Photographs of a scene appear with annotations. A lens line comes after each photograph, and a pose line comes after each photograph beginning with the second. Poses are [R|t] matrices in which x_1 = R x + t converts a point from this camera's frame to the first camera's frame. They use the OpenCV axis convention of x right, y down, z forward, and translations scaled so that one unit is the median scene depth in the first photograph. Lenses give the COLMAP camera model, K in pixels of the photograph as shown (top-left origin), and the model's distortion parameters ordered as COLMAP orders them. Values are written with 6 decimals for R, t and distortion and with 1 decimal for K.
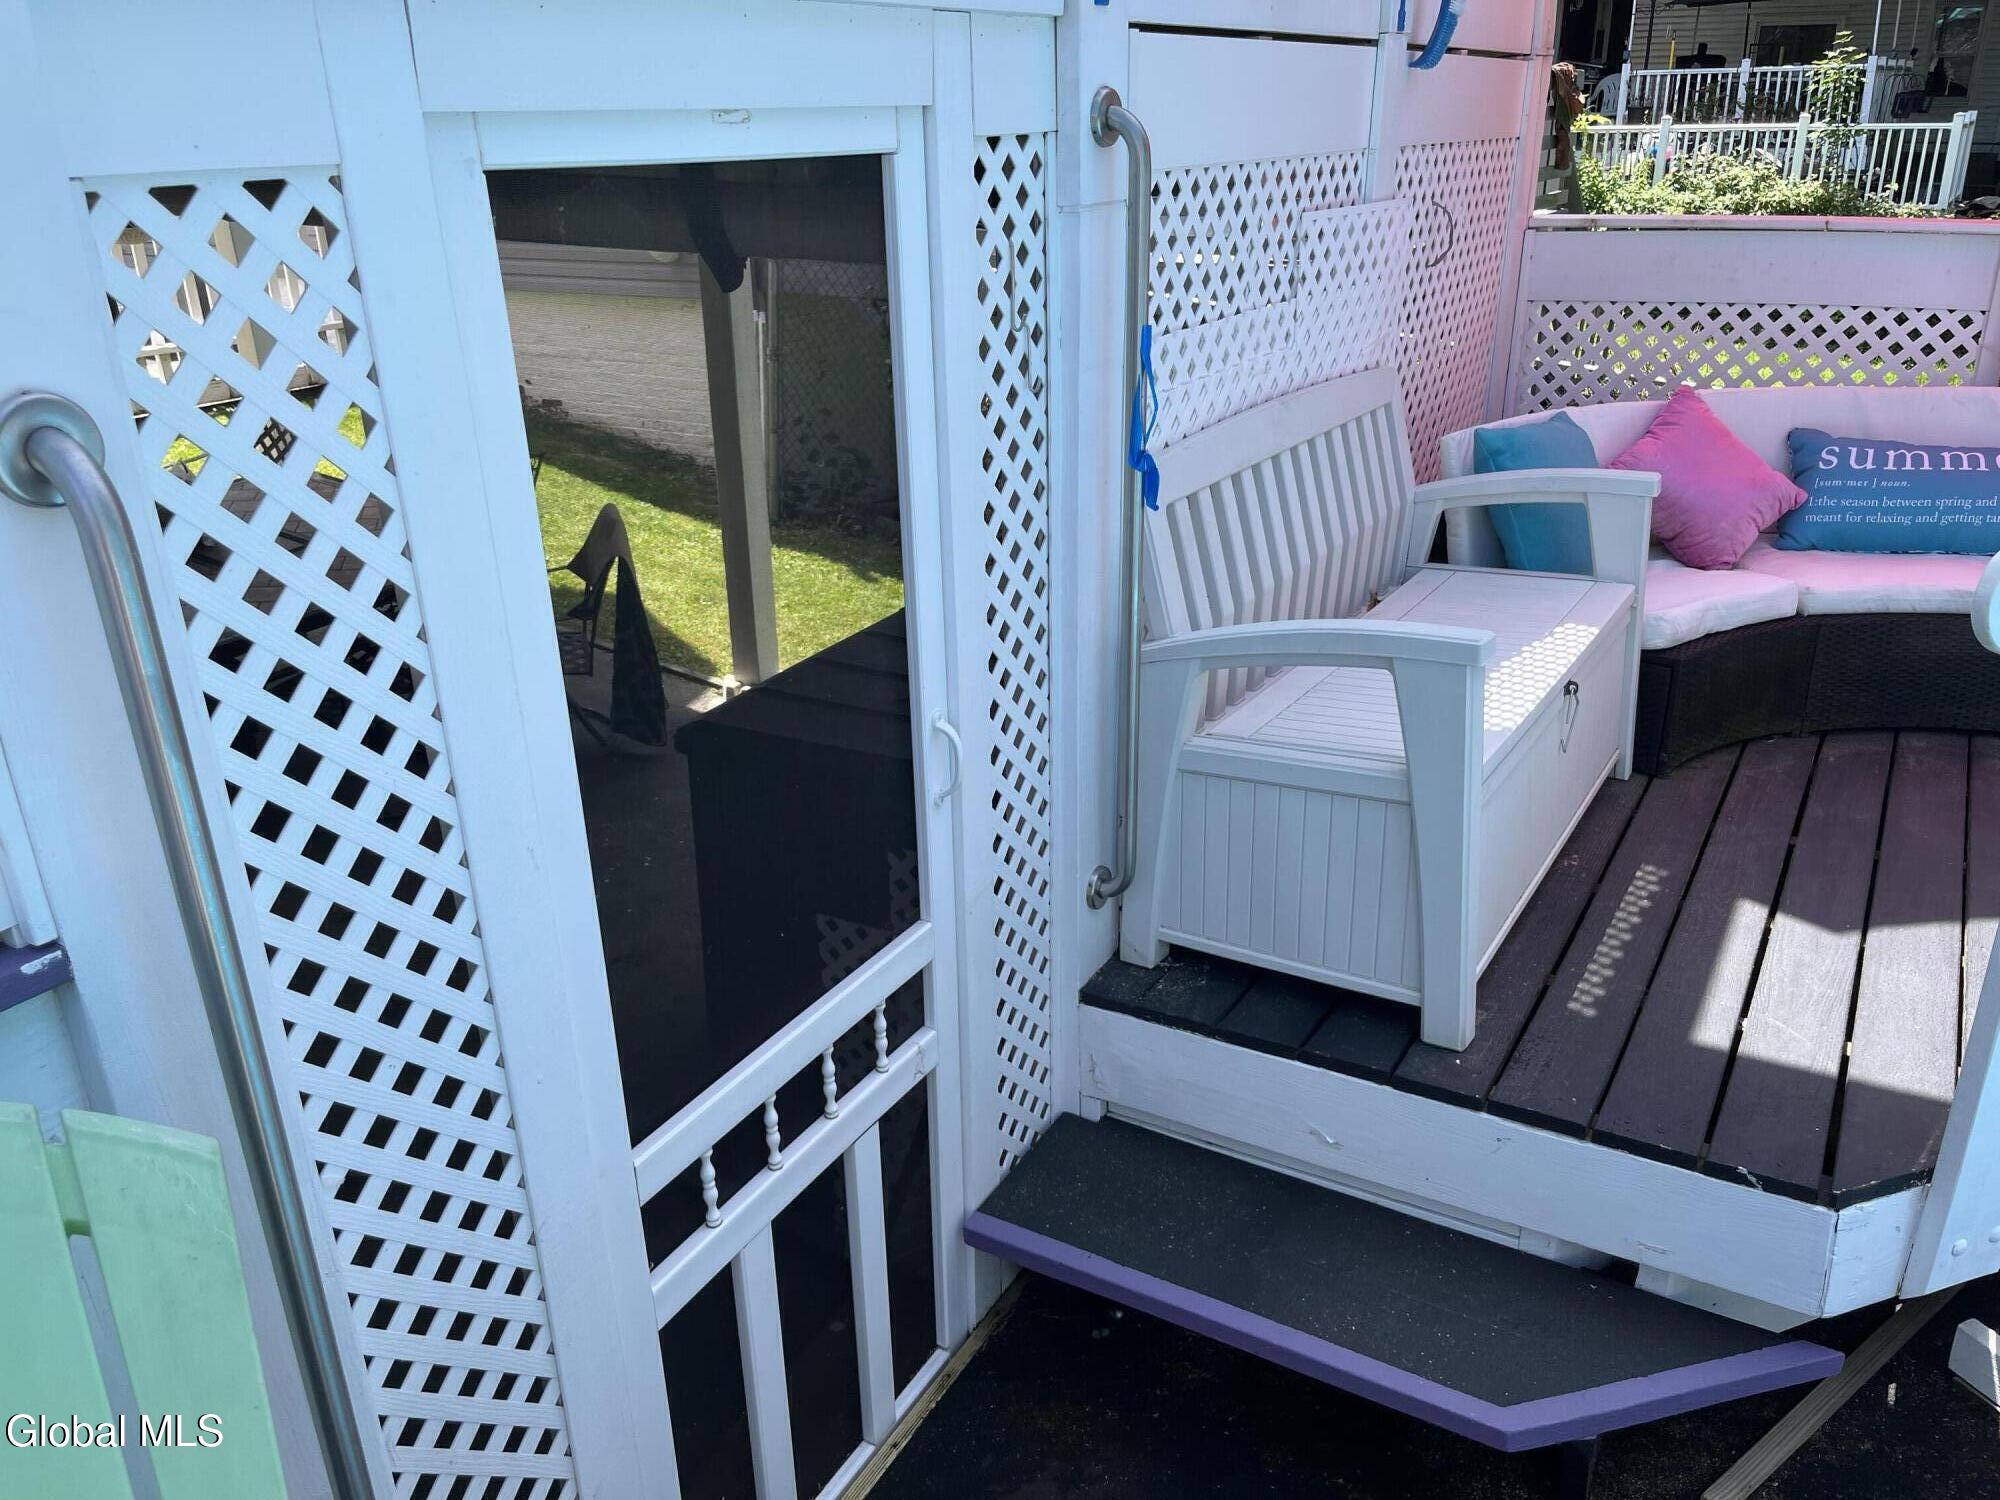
lens RADIAL K [[1531.7, 0, 1000.0], [0, 1531.7, 750.0], [0, 0, 1]] dist [0.002931, 0.006529]
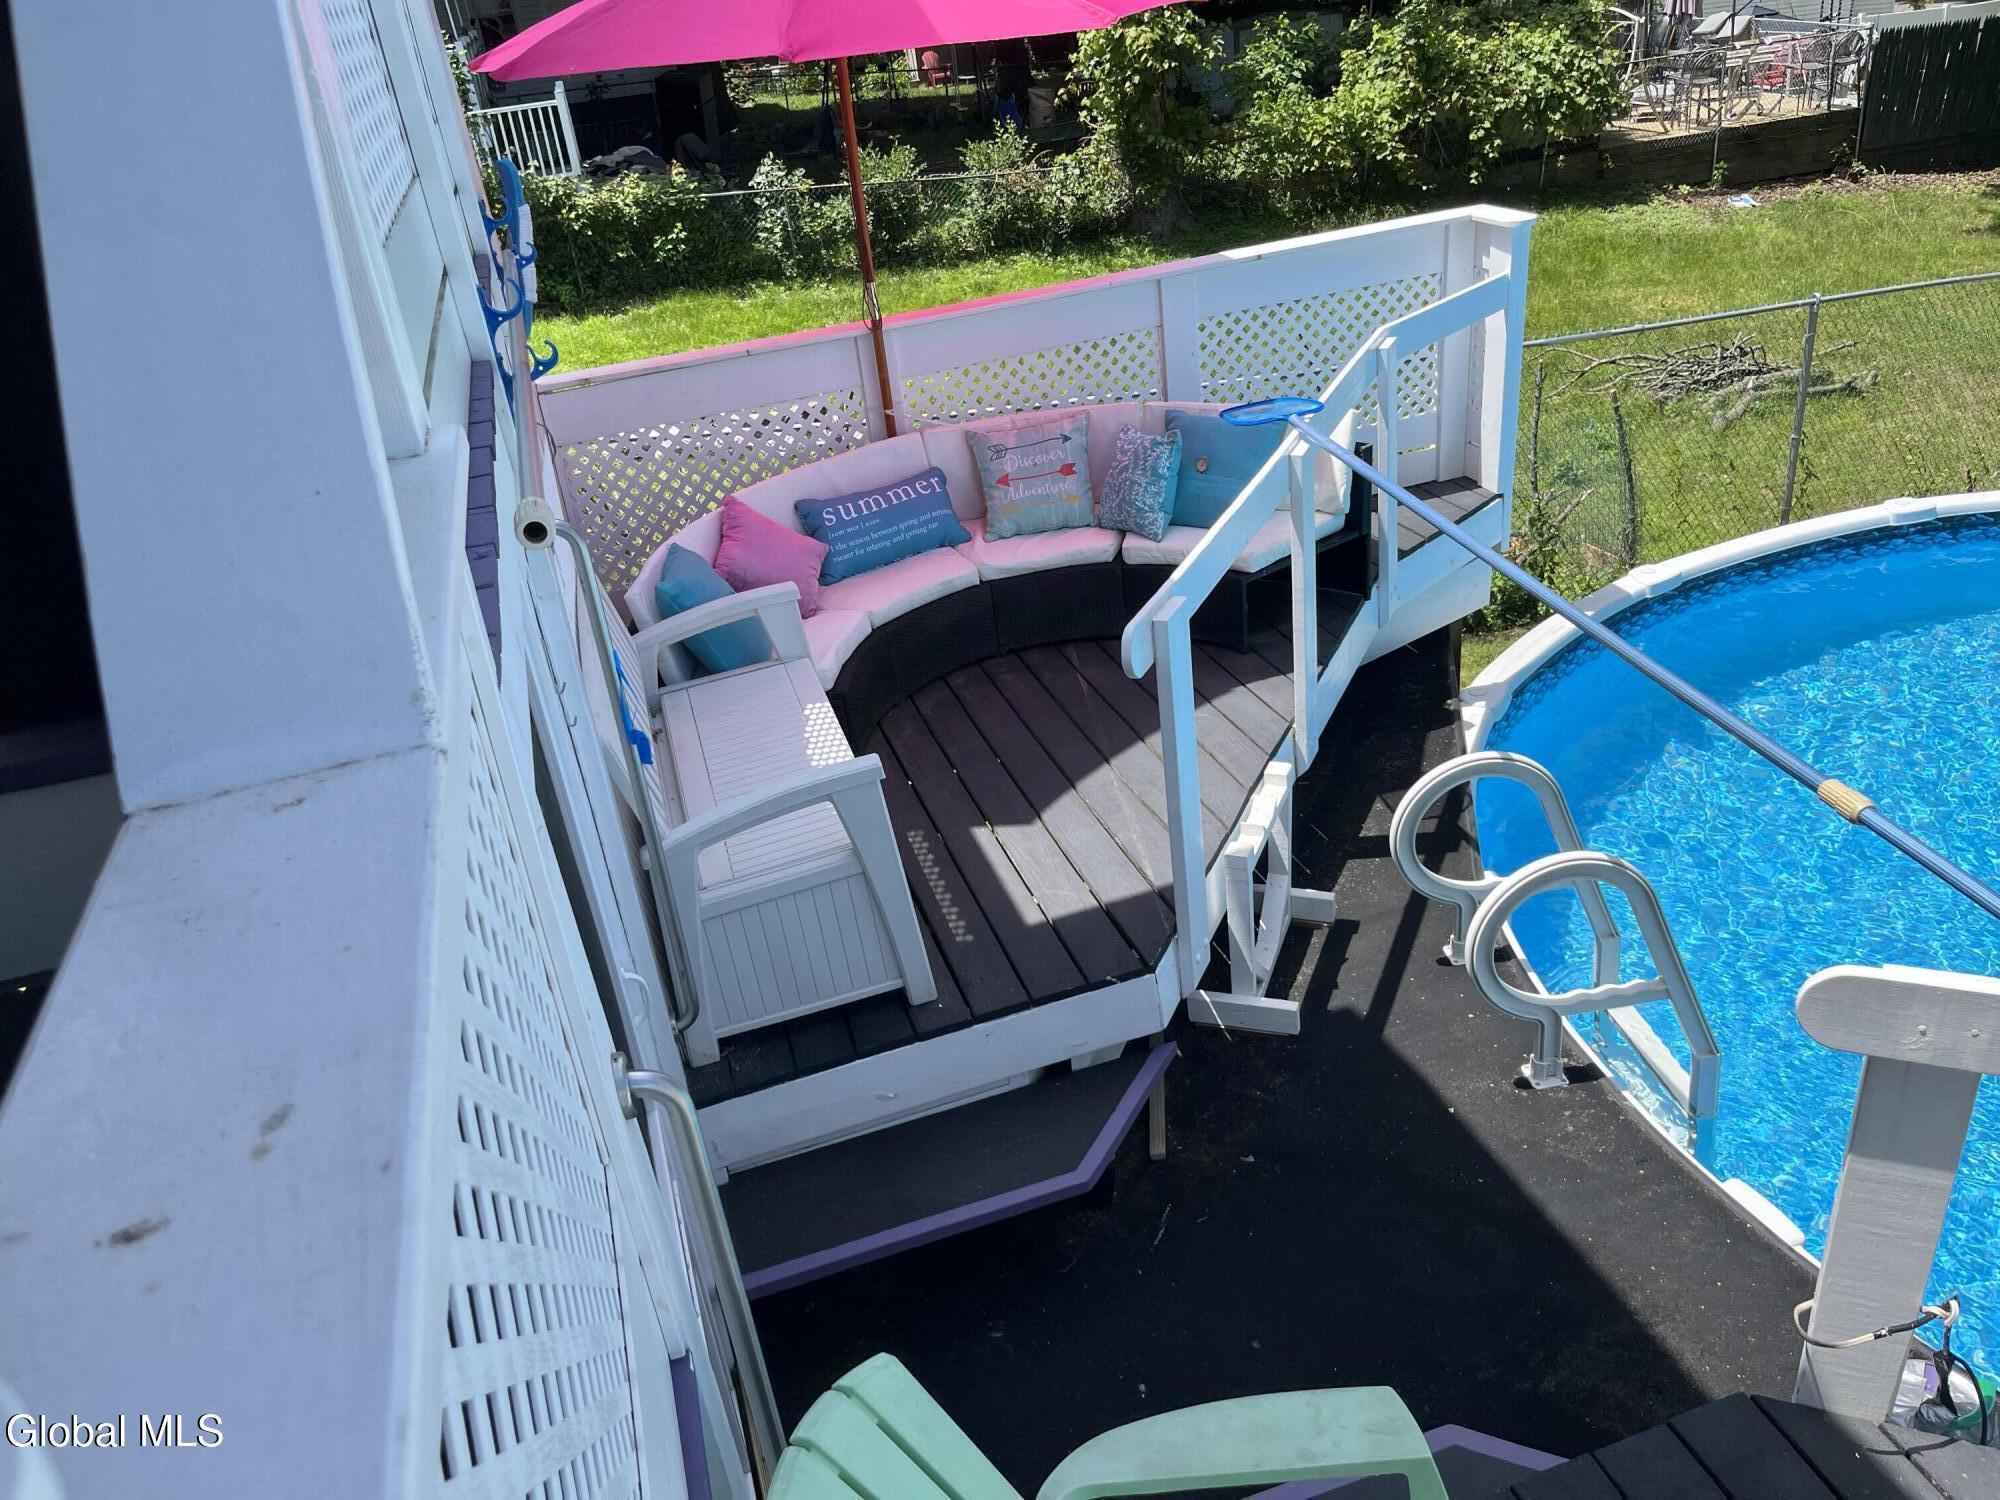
lens RADIAL K [[1540.8, 0, 1000.0], [0, 1540.8, 750.0], [0, 0, 1]] dist [0.161127, -0.223462]
pose [[0.681437, -0.388922, 0.619987, -0.525779], [0.378425, 0.912327, 0.156377, -0.254009], [-0.626449, 0.128057, 0.768871, -0.284352]]
